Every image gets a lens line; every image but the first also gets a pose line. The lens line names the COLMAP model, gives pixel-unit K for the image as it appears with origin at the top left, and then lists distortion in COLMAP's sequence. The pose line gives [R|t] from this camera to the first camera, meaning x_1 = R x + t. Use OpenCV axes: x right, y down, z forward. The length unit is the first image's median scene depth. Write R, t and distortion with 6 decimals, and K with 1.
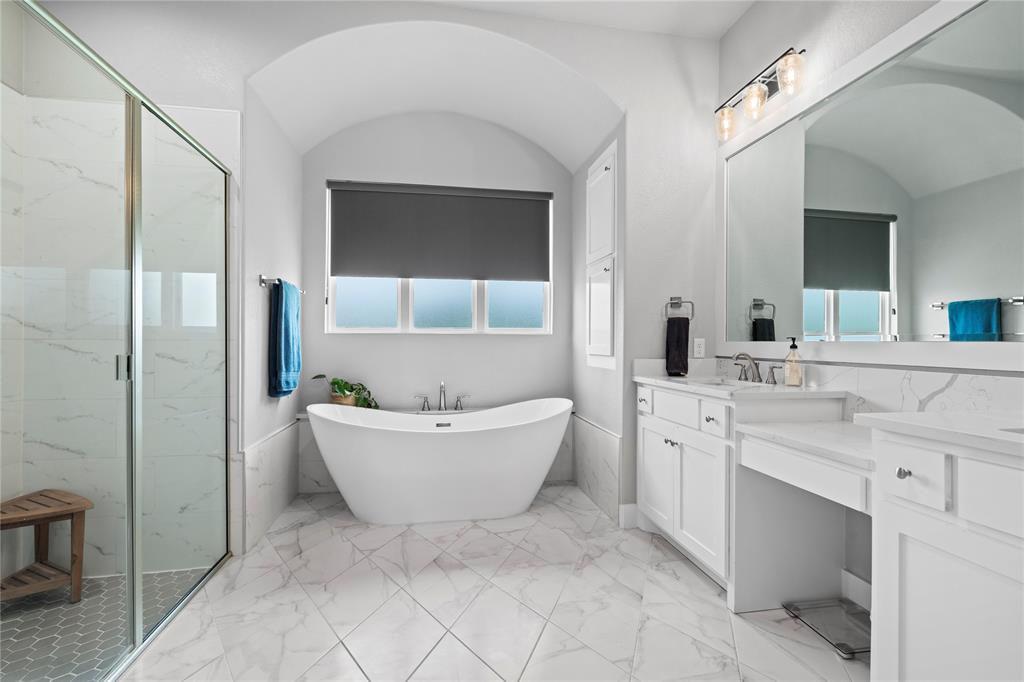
lens RADIAL K [[462.3, 0, 516.1], [0, 462.3, 342.5], [0, 0, 1]] dist [-0.001465, 0.000487]
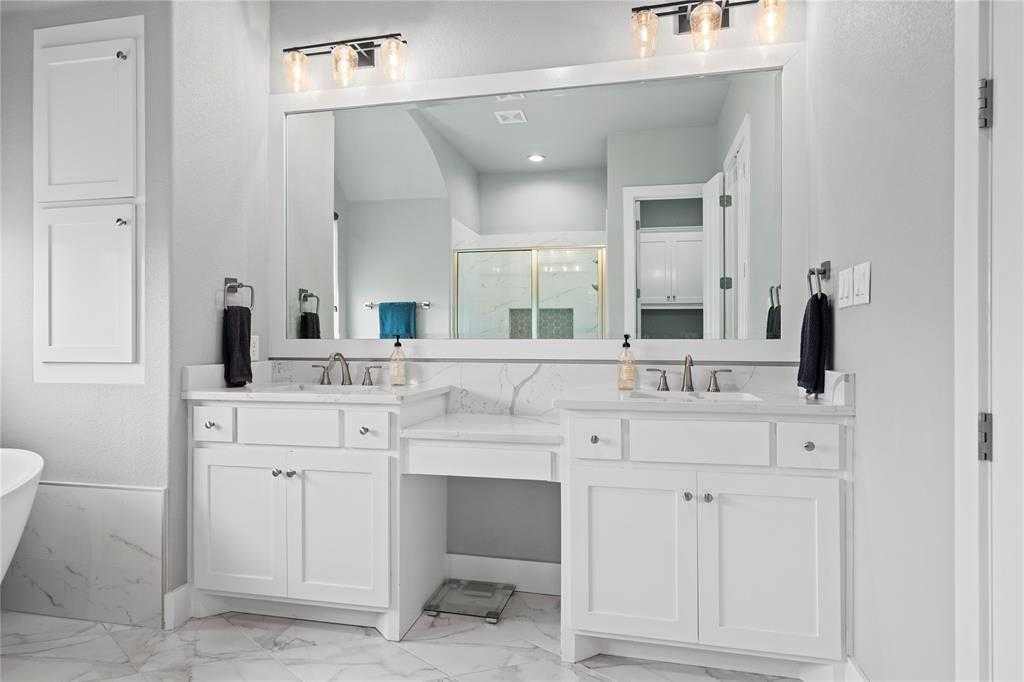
lens RADIAL K [[580.1, 0, 514.5], [0, 580.1, 339.9], [0, 0, 1]] dist [0.005168, 0.002589]
pose [[0.389747, -0.004015, 0.920913, -0.388762], [0.002813, 0.999991, 0.003169, -0.003492], [-0.920918, 0.001355, 0.389755, 0.283831]]
